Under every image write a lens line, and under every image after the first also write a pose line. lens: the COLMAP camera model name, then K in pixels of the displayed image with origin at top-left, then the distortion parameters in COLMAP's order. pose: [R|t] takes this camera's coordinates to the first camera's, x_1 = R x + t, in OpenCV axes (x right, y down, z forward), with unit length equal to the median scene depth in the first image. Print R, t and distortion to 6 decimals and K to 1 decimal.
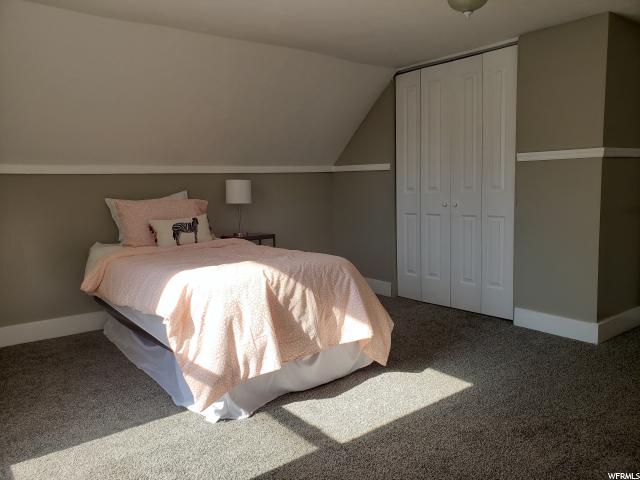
lens RADIAL K [[497.8, 0, 319.2], [0, 497.8, 240.2], [0, 0, 1]] dist [0.057605, -0.087929]
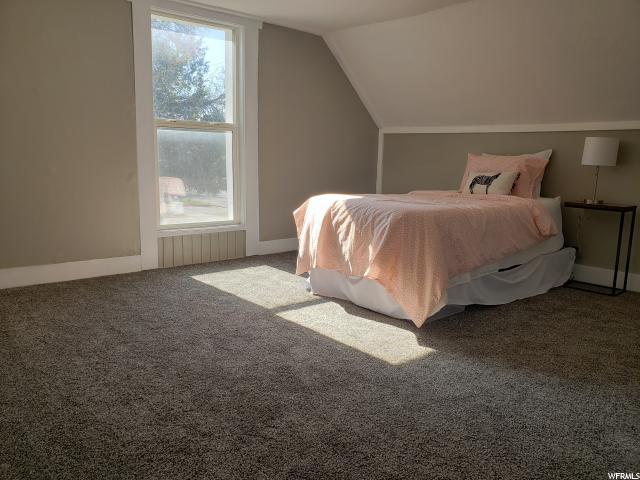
lens RADIAL K [[497.8, 0, 319.2], [0, 497.8, 240.2], [0, 0, 1]] dist [0.057605, -0.087929]
pose [[0.043806, 0.192693, -0.980281, 1.206930], [-0.131886, 0.973751, 0.185515, -0.077913], [0.990297, 0.121158, 0.068070, 0.839831]]
